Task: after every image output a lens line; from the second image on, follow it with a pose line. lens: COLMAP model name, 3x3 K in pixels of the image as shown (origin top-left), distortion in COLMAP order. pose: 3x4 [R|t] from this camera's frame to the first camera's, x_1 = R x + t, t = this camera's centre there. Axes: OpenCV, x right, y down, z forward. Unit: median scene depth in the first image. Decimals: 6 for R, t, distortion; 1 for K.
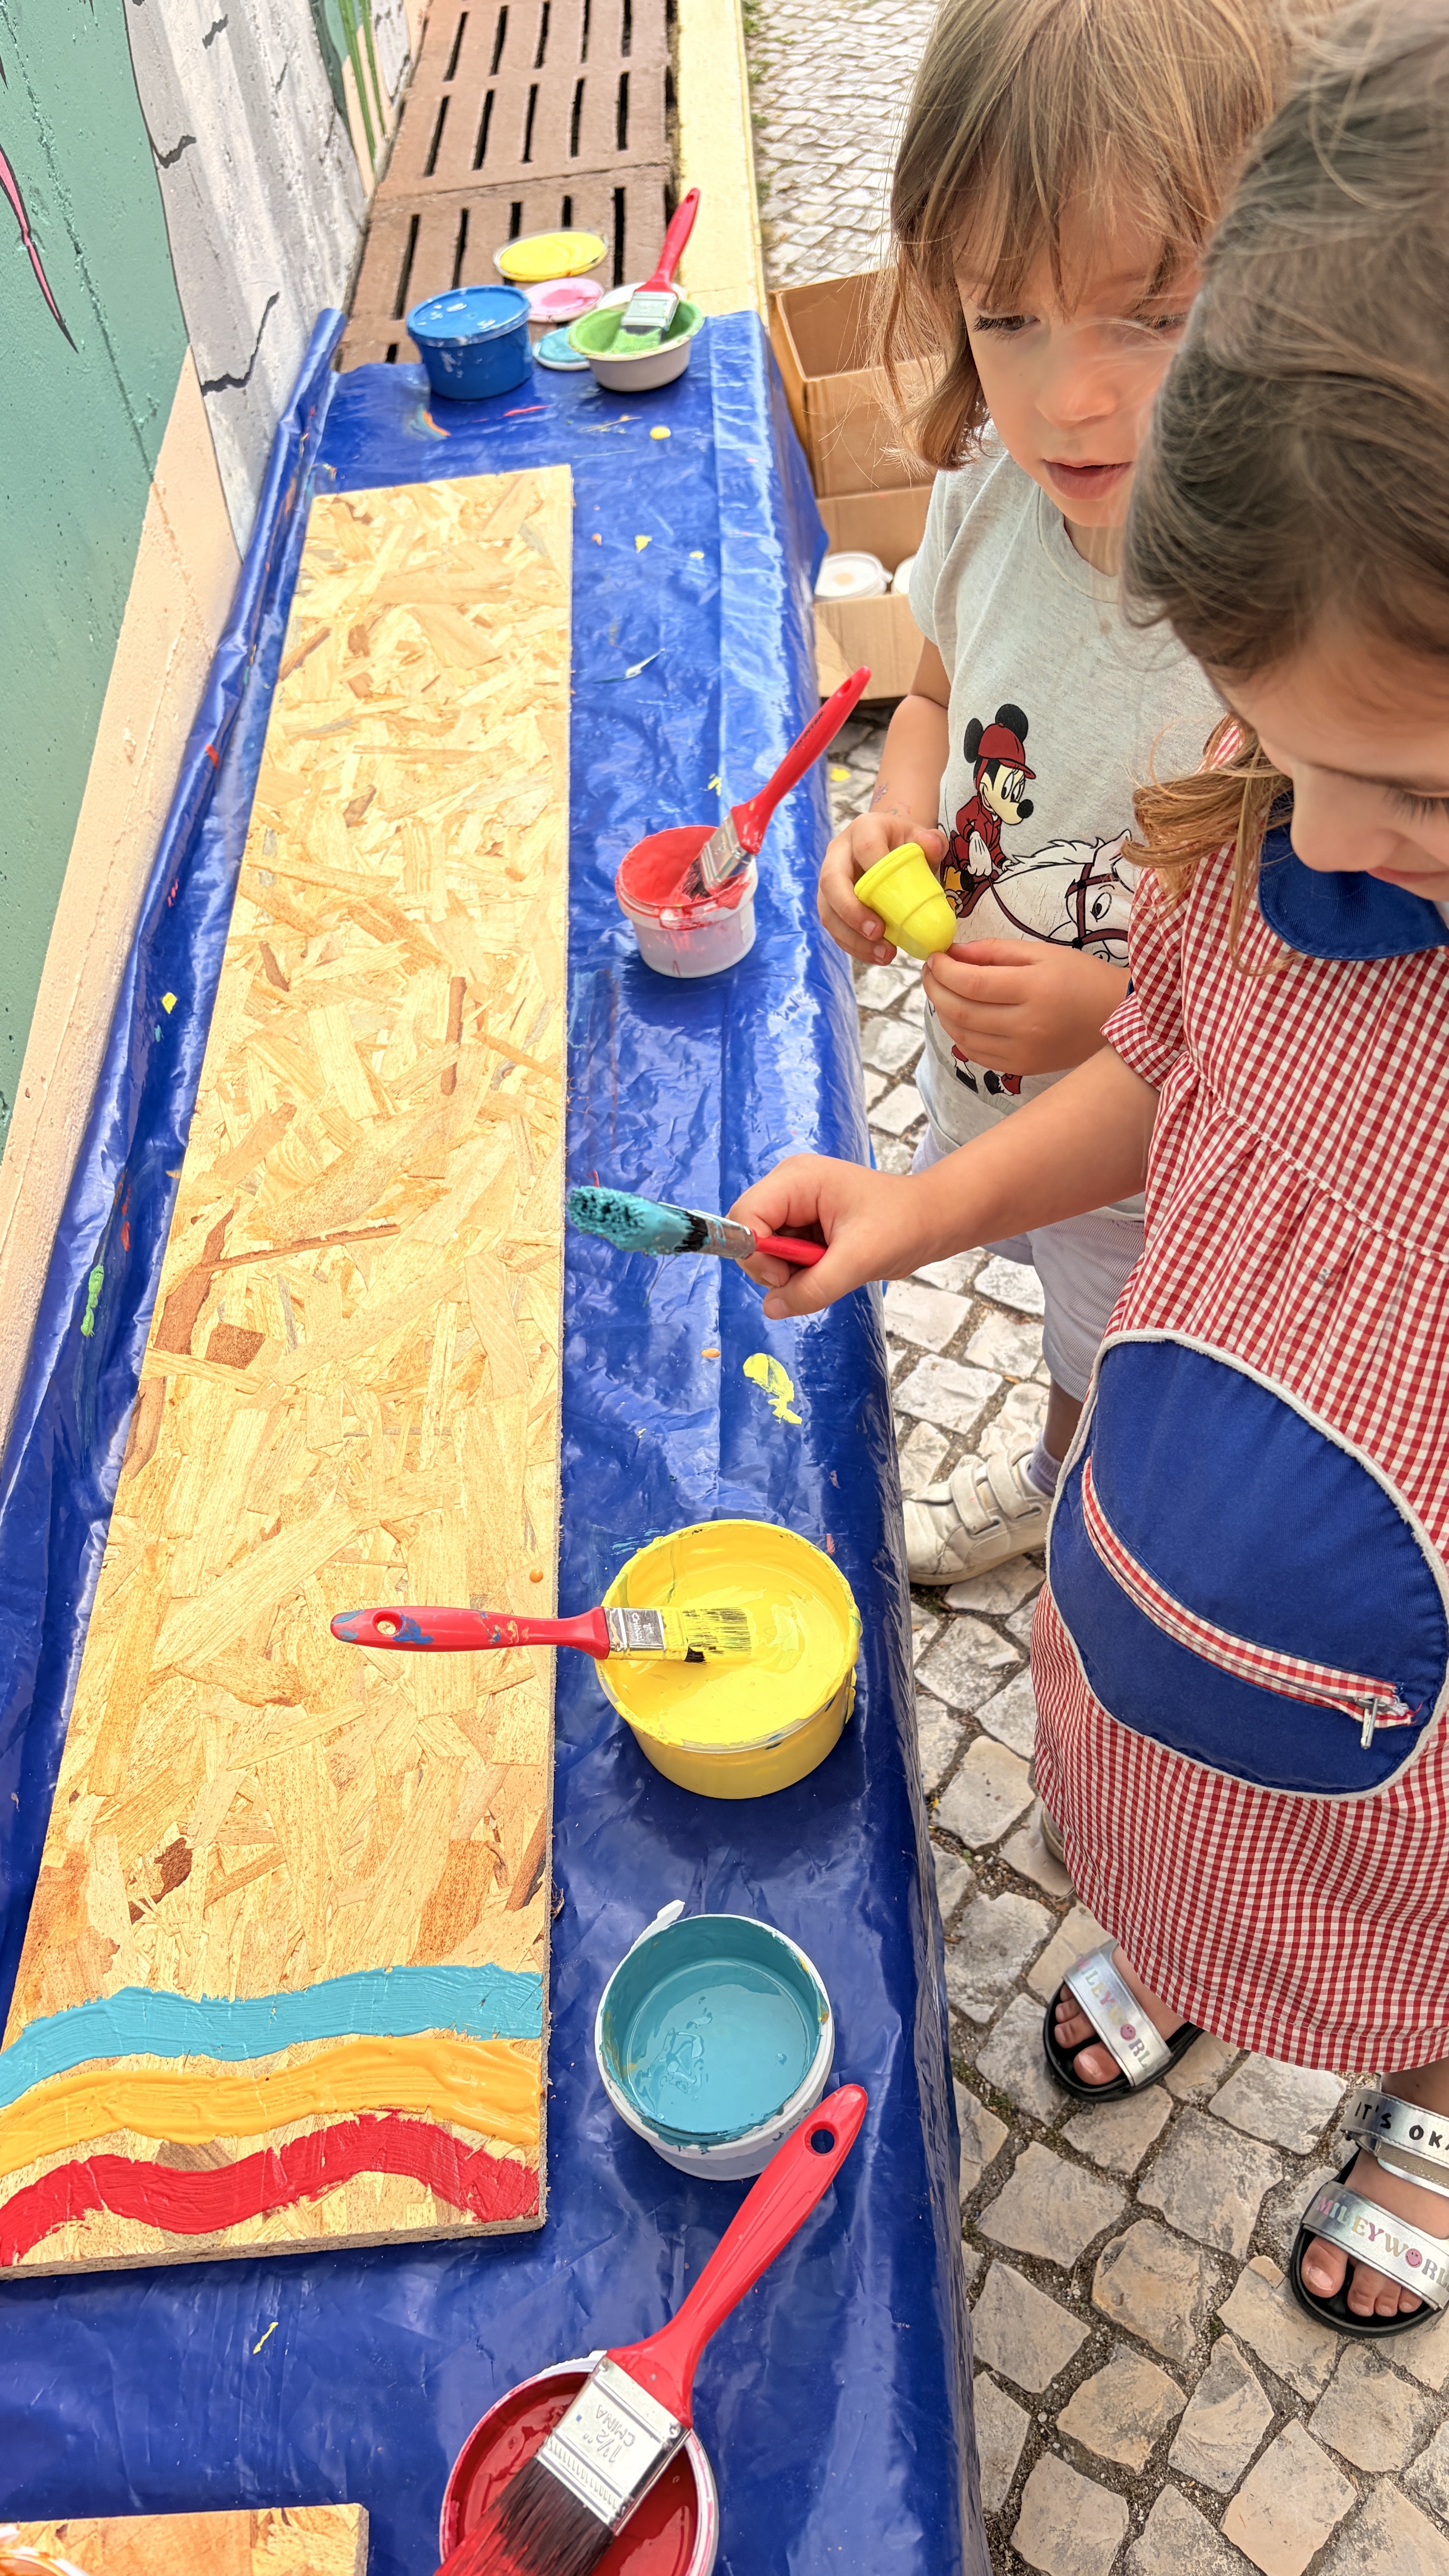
lens RADIAL K [[1961.1, 0, 724.5], [0, 1961.1, 1288.0], [0, 0, 1]] dist [0.005815, -0.003181]
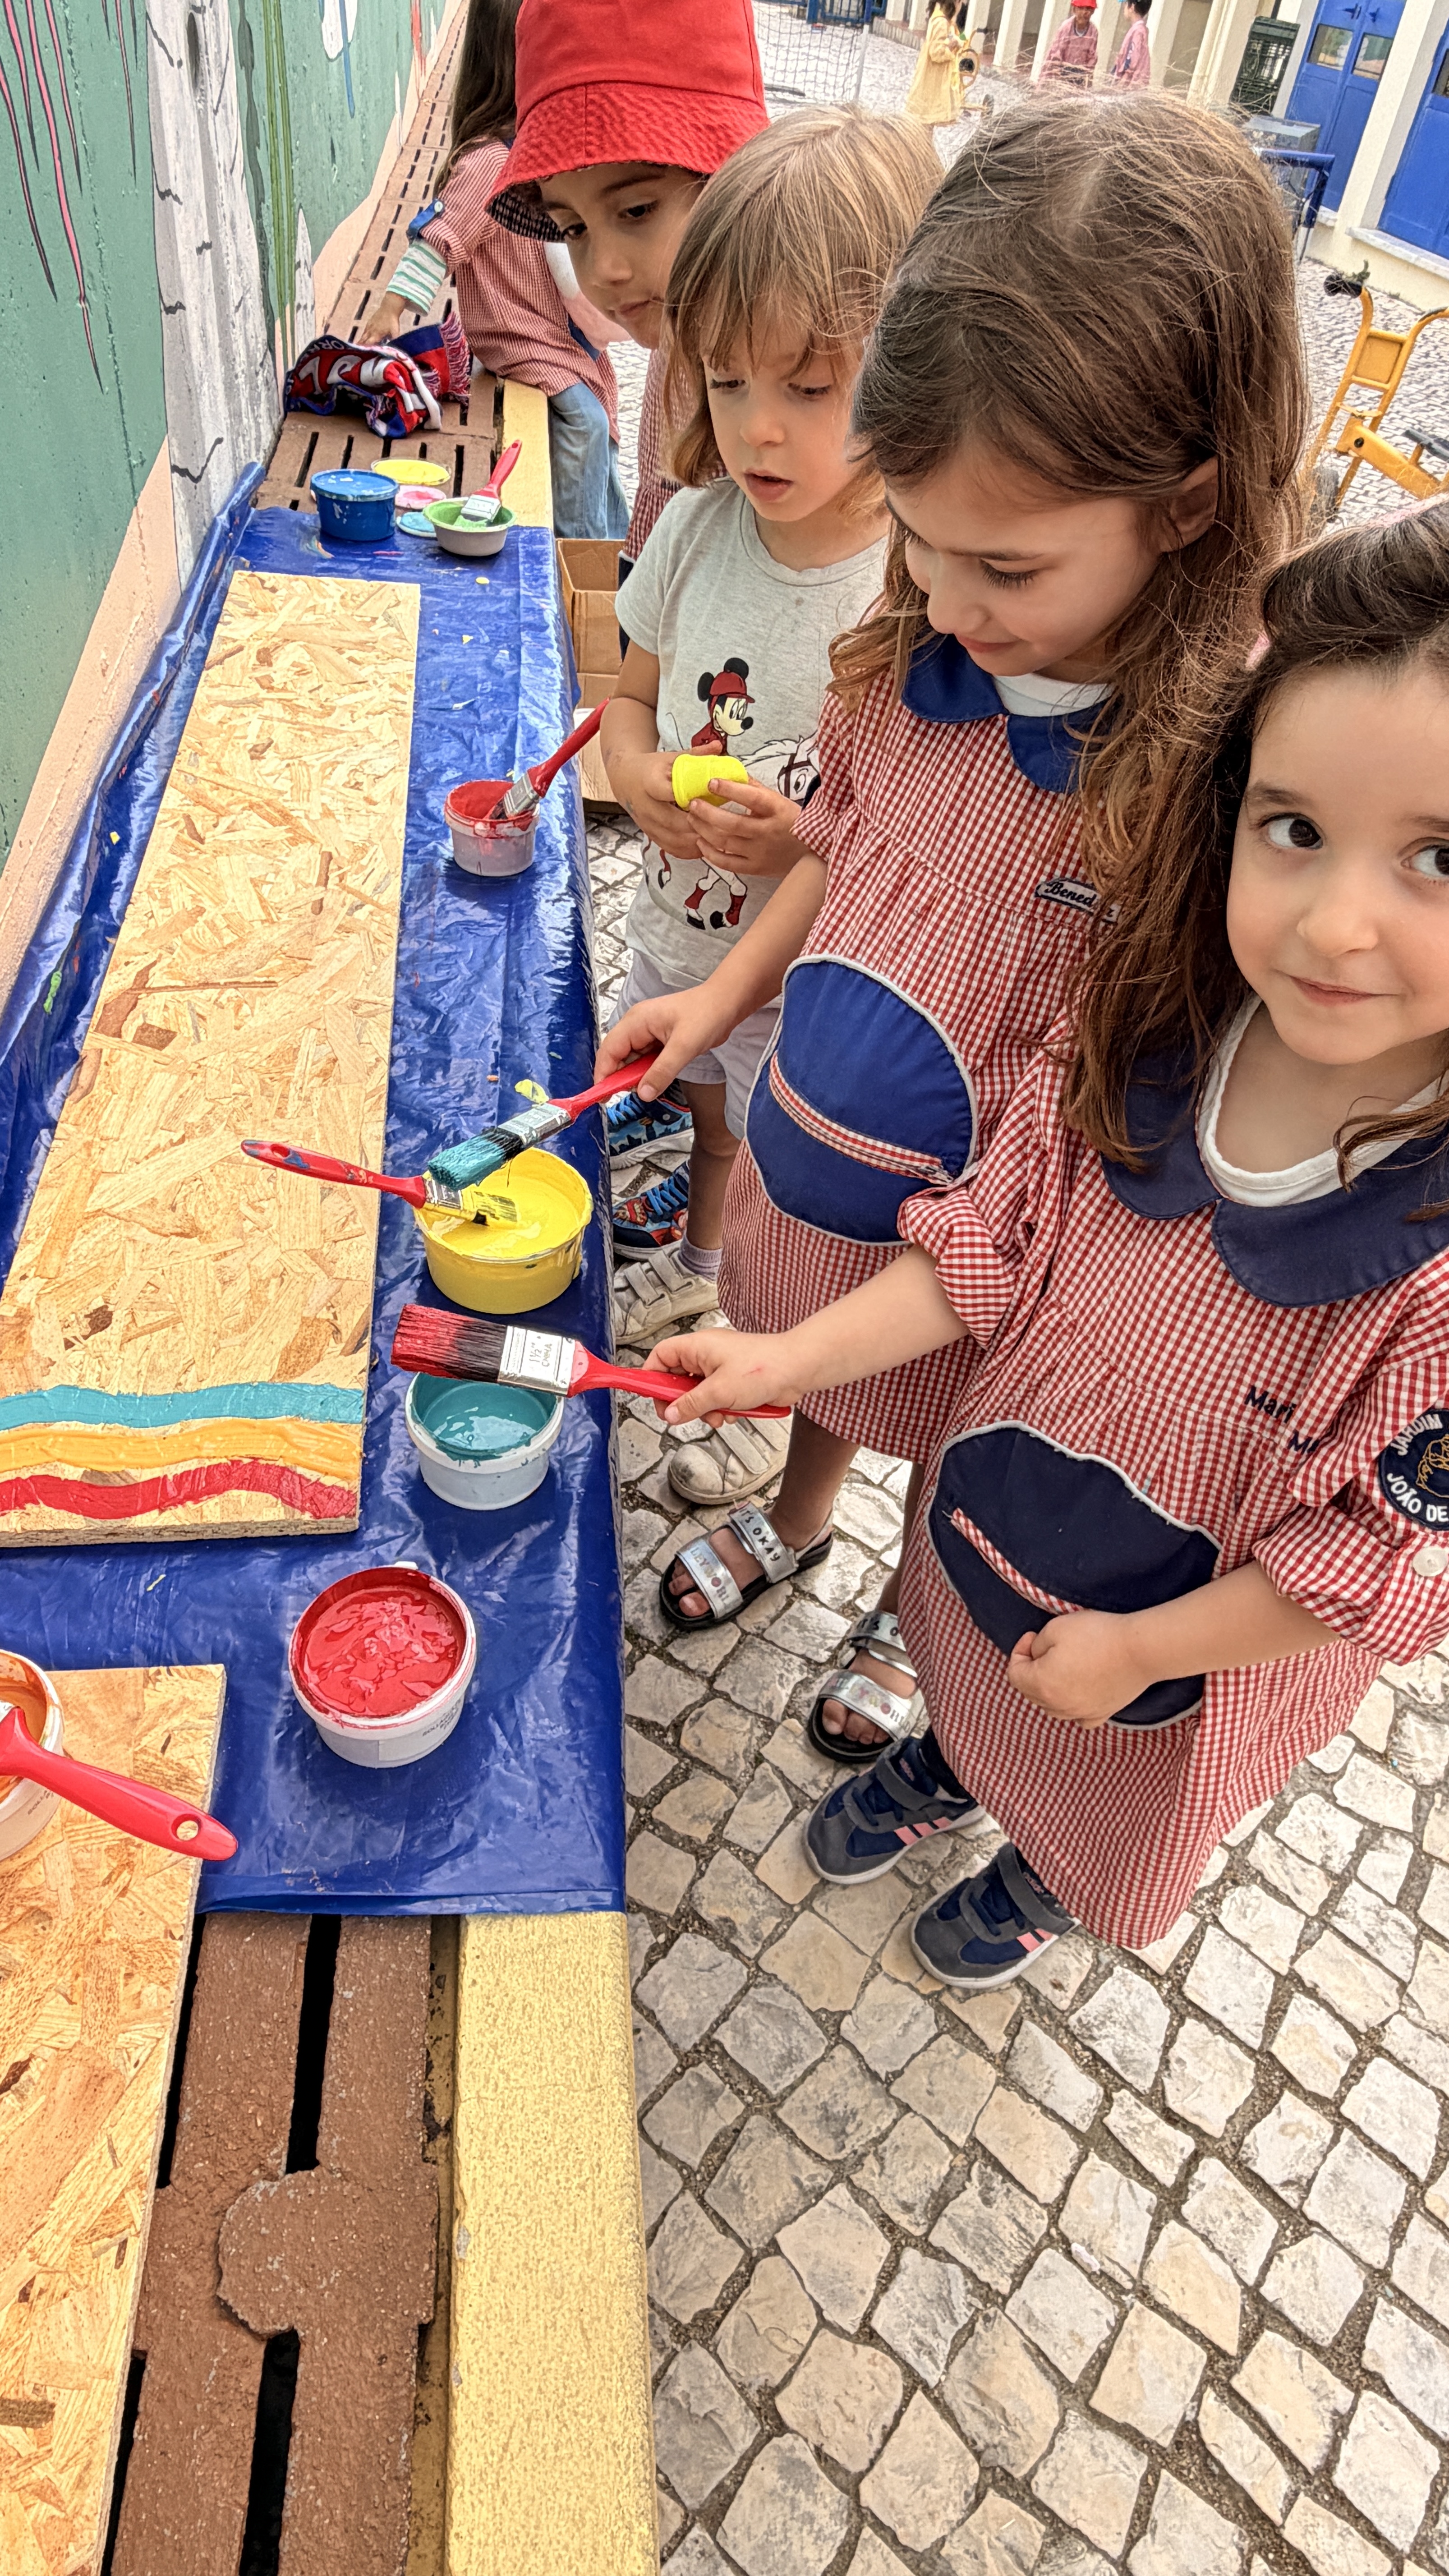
lens RADIAL K [[1416.9, 0, 724.5], [0, 1416.9, 1288.0], [0, 0, 1]] dist [-0.021719, 0.000122]
pose [[0.971689, 0.100437, 0.213855, -0.045850], [-0.088916, 0.994054, -0.062855, 0.226041], [-0.218896, 0.042060, 0.974841, -0.077806]]
